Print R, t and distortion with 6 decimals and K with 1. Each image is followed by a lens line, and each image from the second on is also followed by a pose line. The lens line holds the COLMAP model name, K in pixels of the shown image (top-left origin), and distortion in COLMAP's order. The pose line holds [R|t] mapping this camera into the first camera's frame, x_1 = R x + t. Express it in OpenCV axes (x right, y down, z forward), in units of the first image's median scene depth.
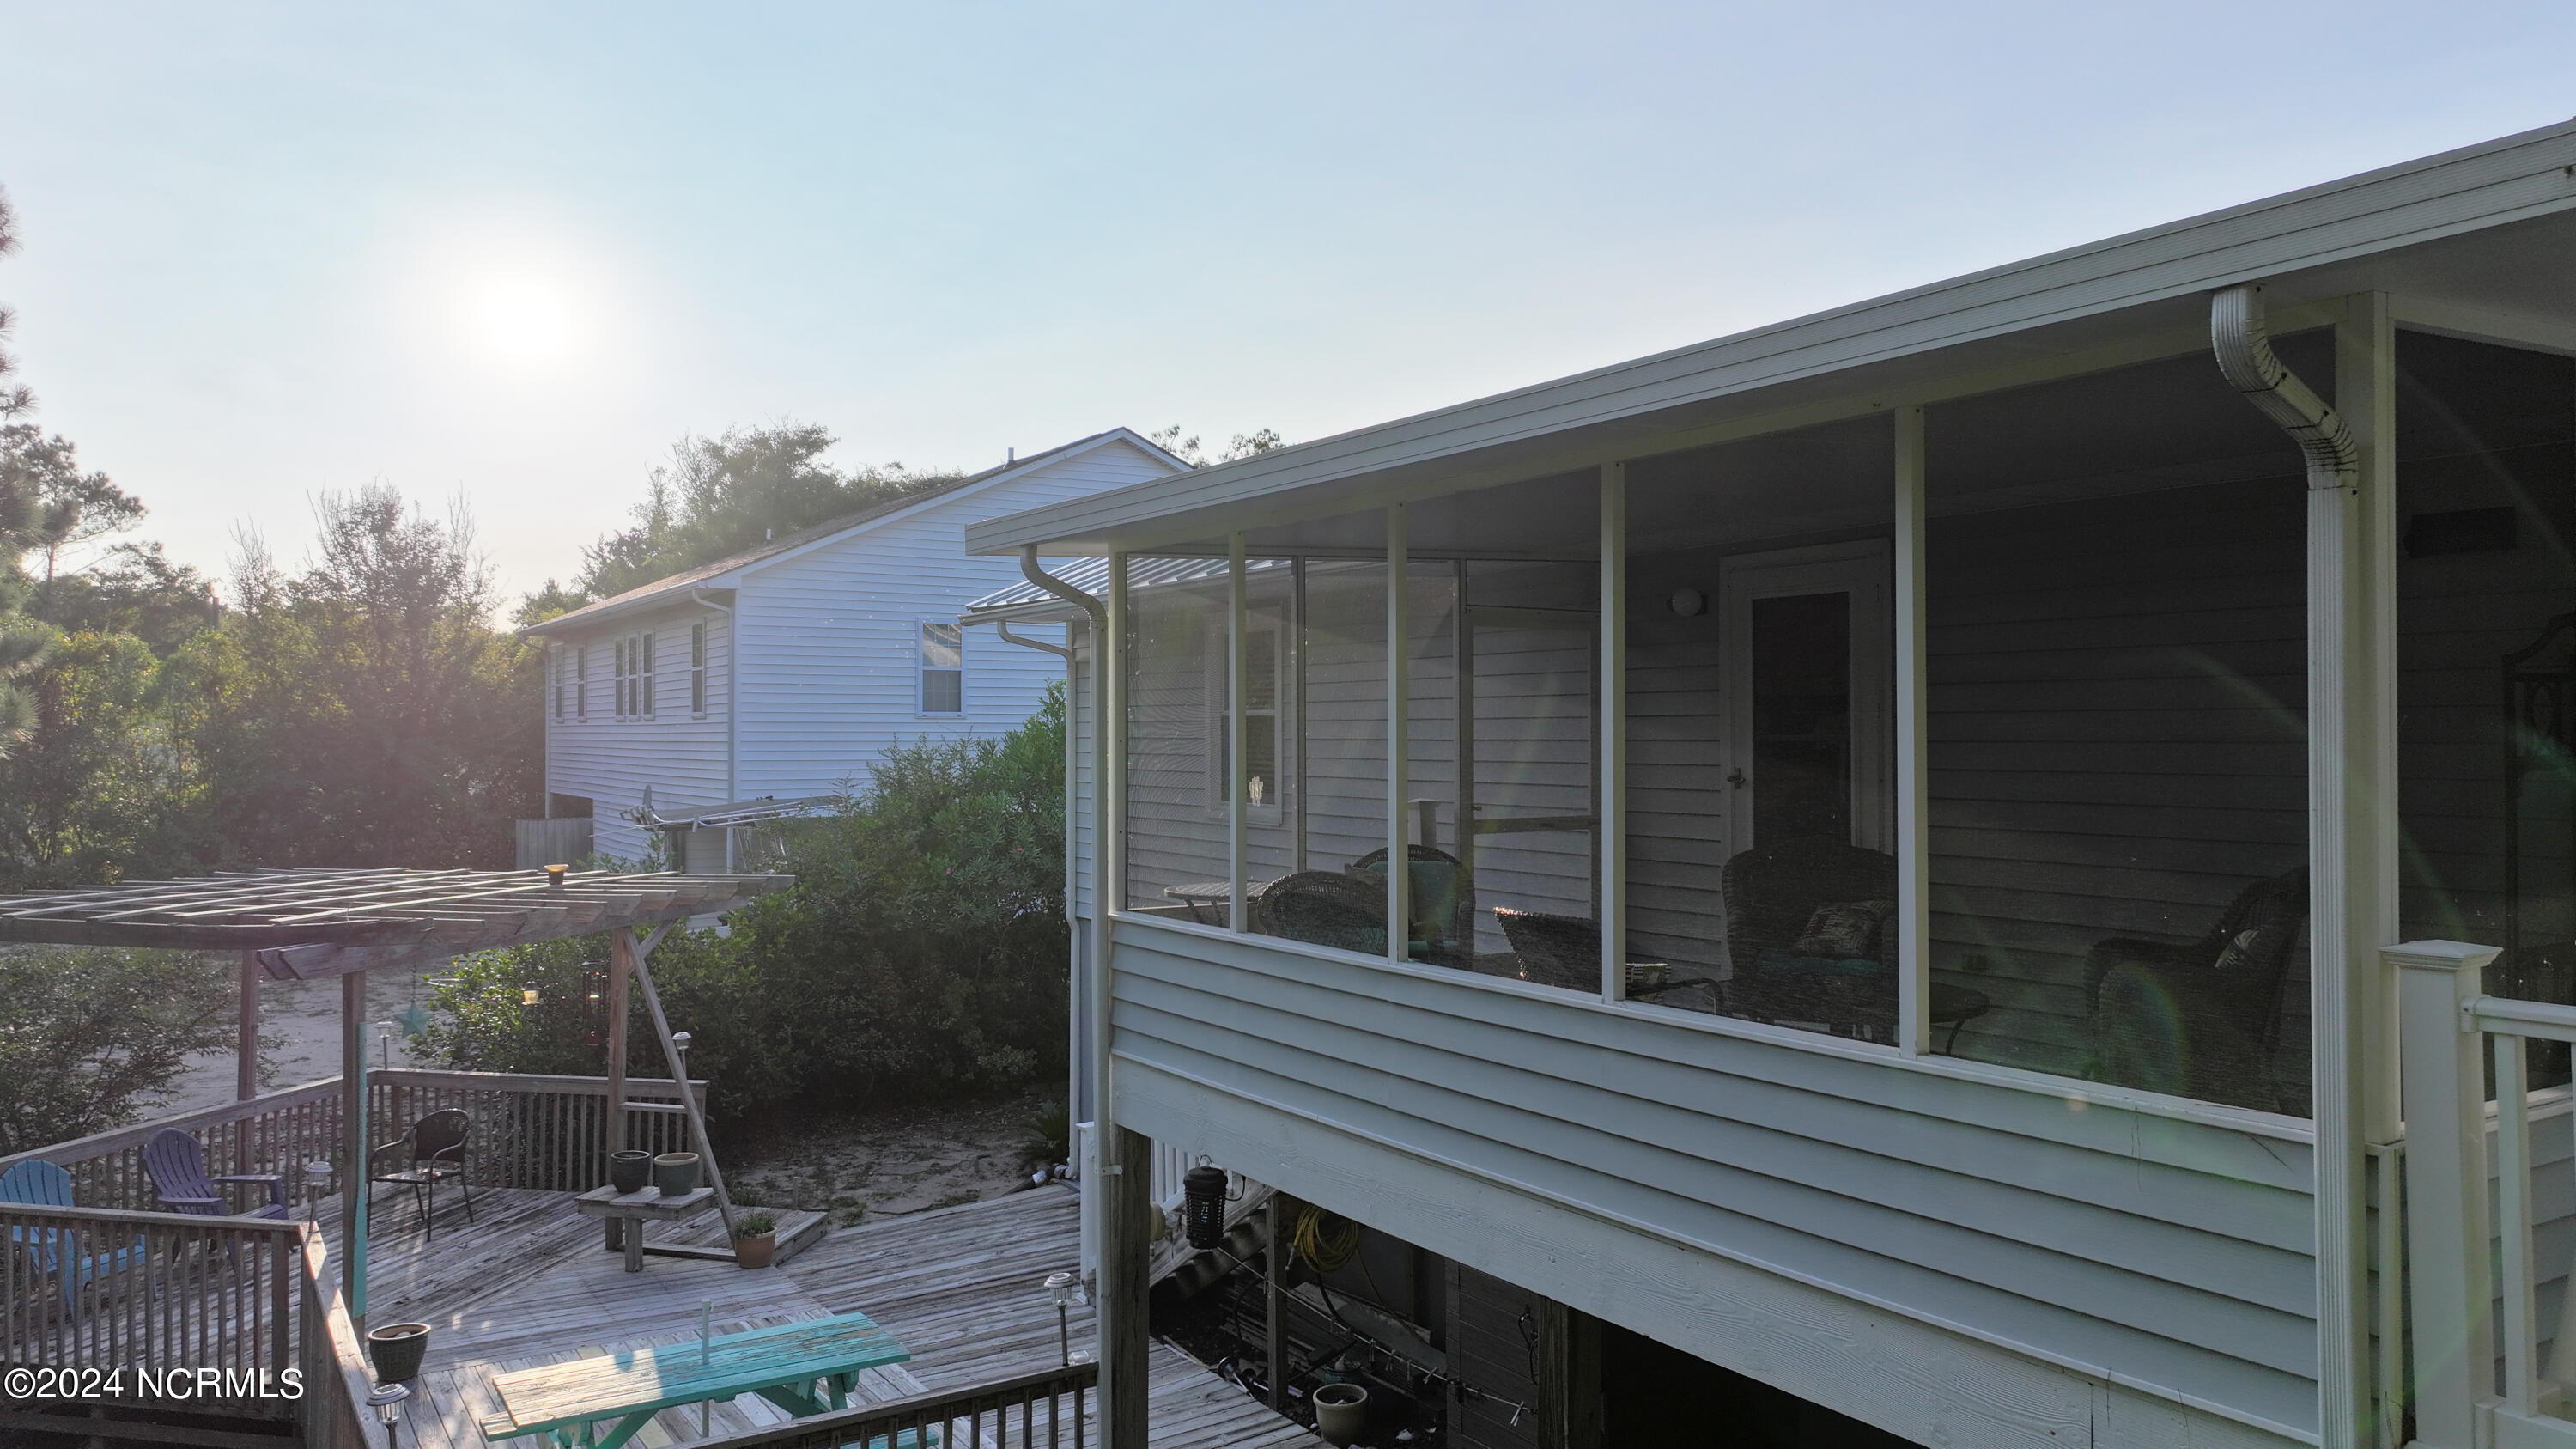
lens RADIAL K [[1804.4, 0, 1285.9], [0, 1804.4, 720.9], [0, 0, 1]] dist [-0.000273, 0.013260]
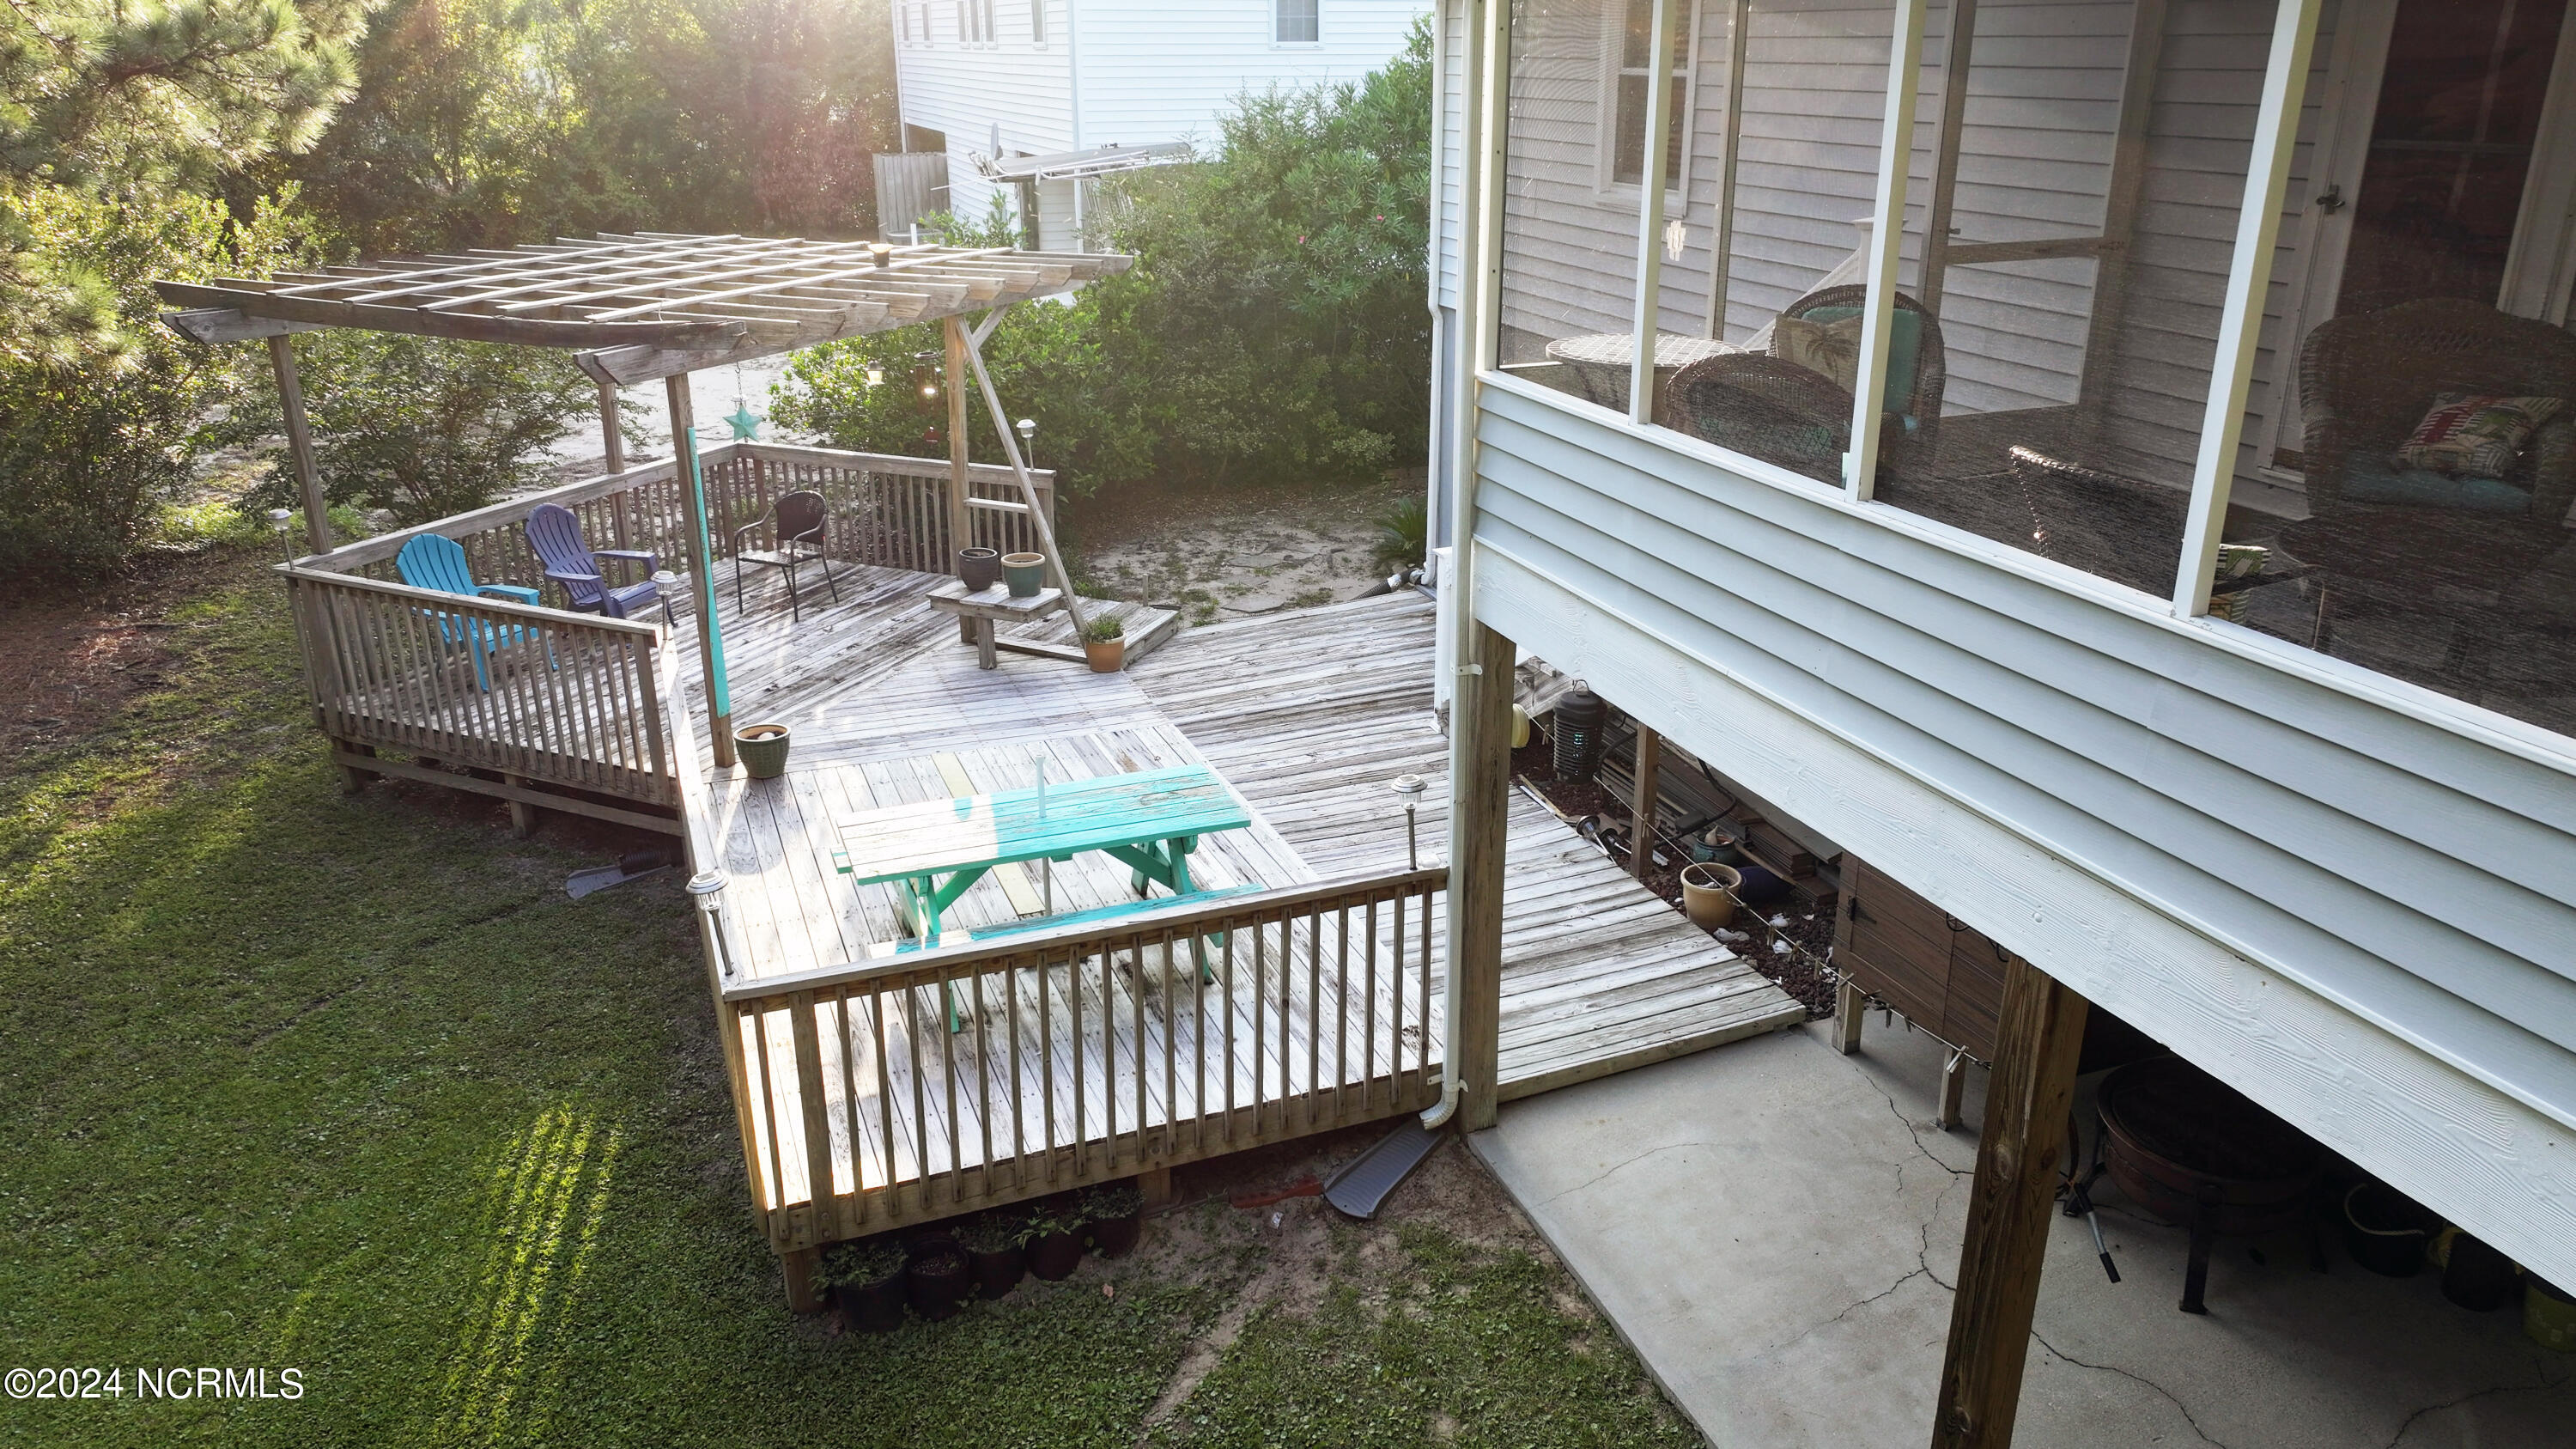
lens RADIAL K [[1804.4, 0, 1298.0], [0, 1804.4, 721.0], [0, 0, 1]] dist [-0.000273, 0.013260]
pose [[0.981435, 0.065391, -0.180302, -0.011633], [0.003899, 0.933087, 0.359629, -0.023684], [0.191754, -0.353655, 0.915510, 0.106460]]
